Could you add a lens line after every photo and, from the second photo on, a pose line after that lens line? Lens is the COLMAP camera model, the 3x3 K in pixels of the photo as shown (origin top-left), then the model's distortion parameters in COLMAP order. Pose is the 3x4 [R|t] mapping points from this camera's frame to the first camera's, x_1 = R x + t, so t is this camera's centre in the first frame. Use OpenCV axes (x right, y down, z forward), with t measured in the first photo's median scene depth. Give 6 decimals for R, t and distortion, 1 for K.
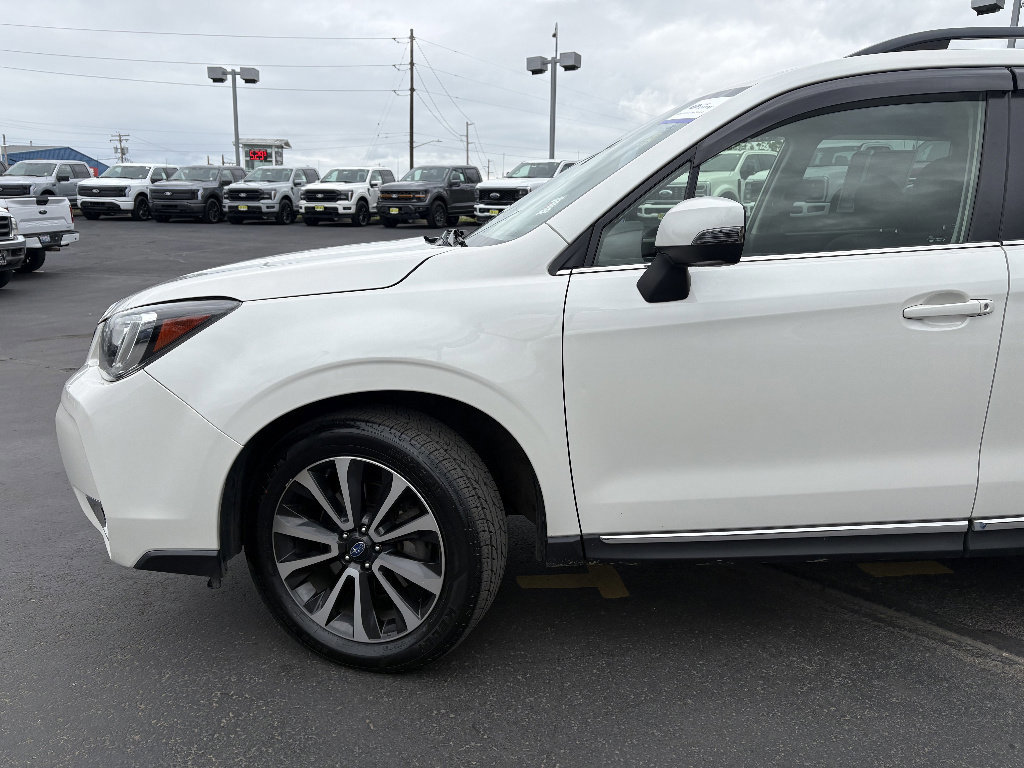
lens RADIAL K [[797.9, 0, 512.0], [0, 797.9, 384.0], [0, 0, 1]] dist [0.077325, -0.089661]
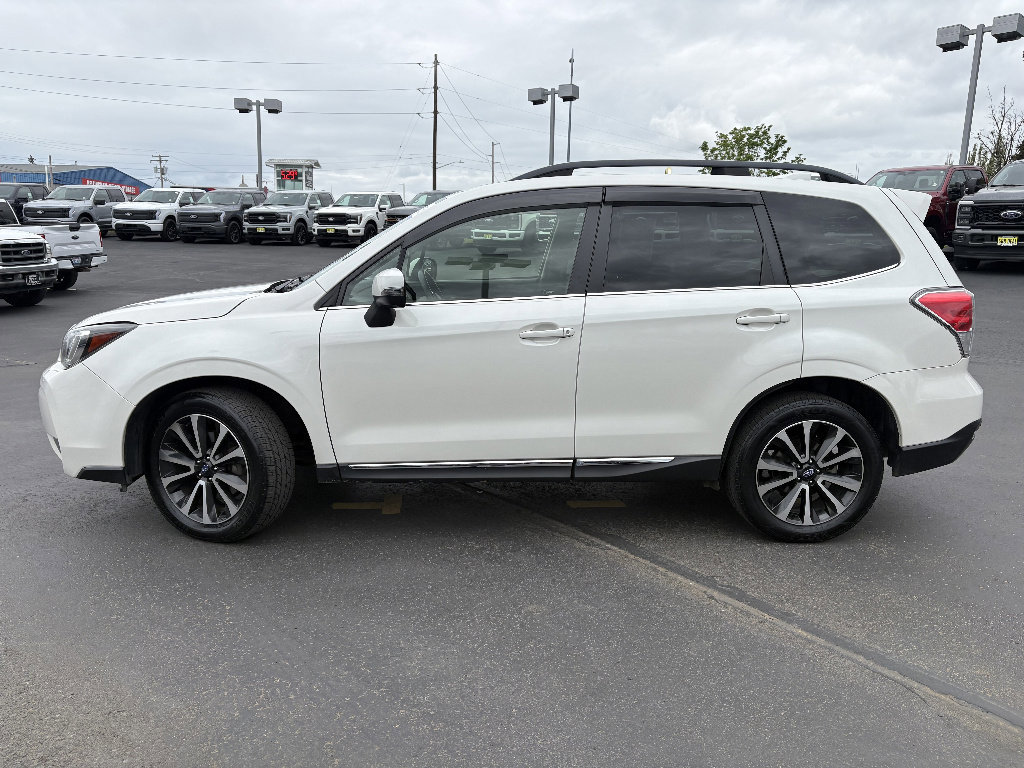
lens RADIAL K [[818.9, 0, 512.0], [0, 818.9, 384.0], [0, 0, 1]] dist [0.068960, -0.058522]
pose [[0.998565, 0.011870, -0.052225, 0.095667], [-0.012949, 0.999708, -0.020380, 0.008956], [0.051968, 0.021027, 0.998427, -0.126382]]
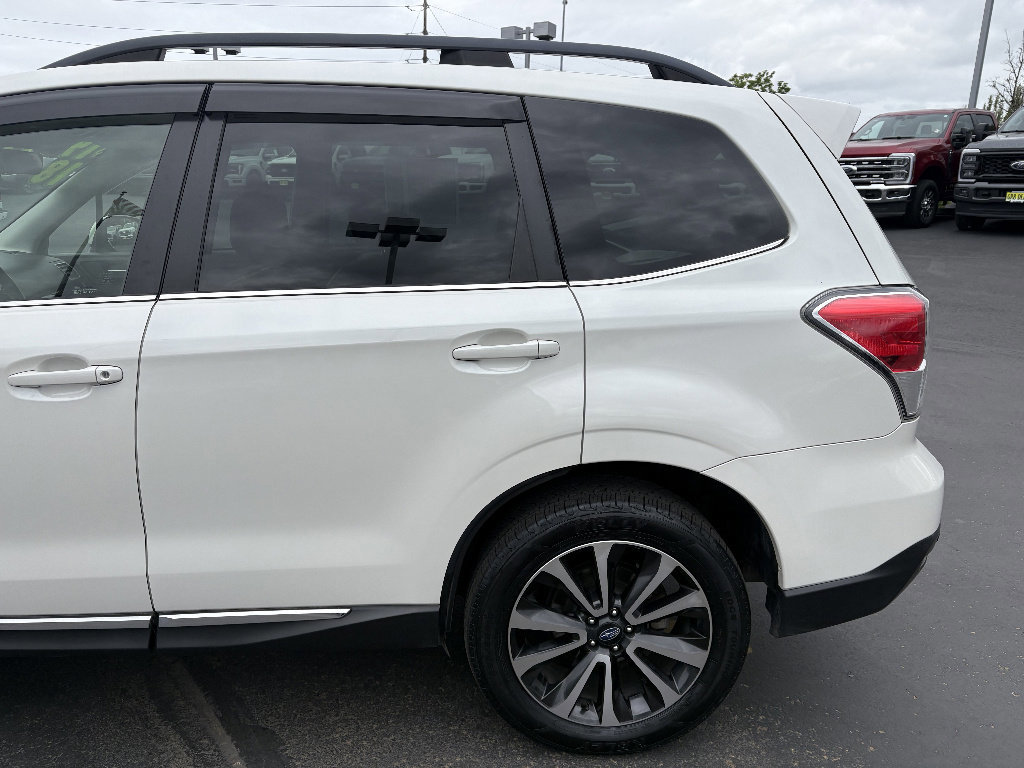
lens RADIAL K [[797.9, 0, 512.0], [0, 797.9, 384.0], [0, 0, 1]] dist [0.077325, -0.089661]
pose [[0.997363, 0.020999, -0.069468, 0.182958], [-0.018409, 0.999119, 0.037722, -0.021481], [0.070199, -0.036344, 0.996871, 0.032026]]
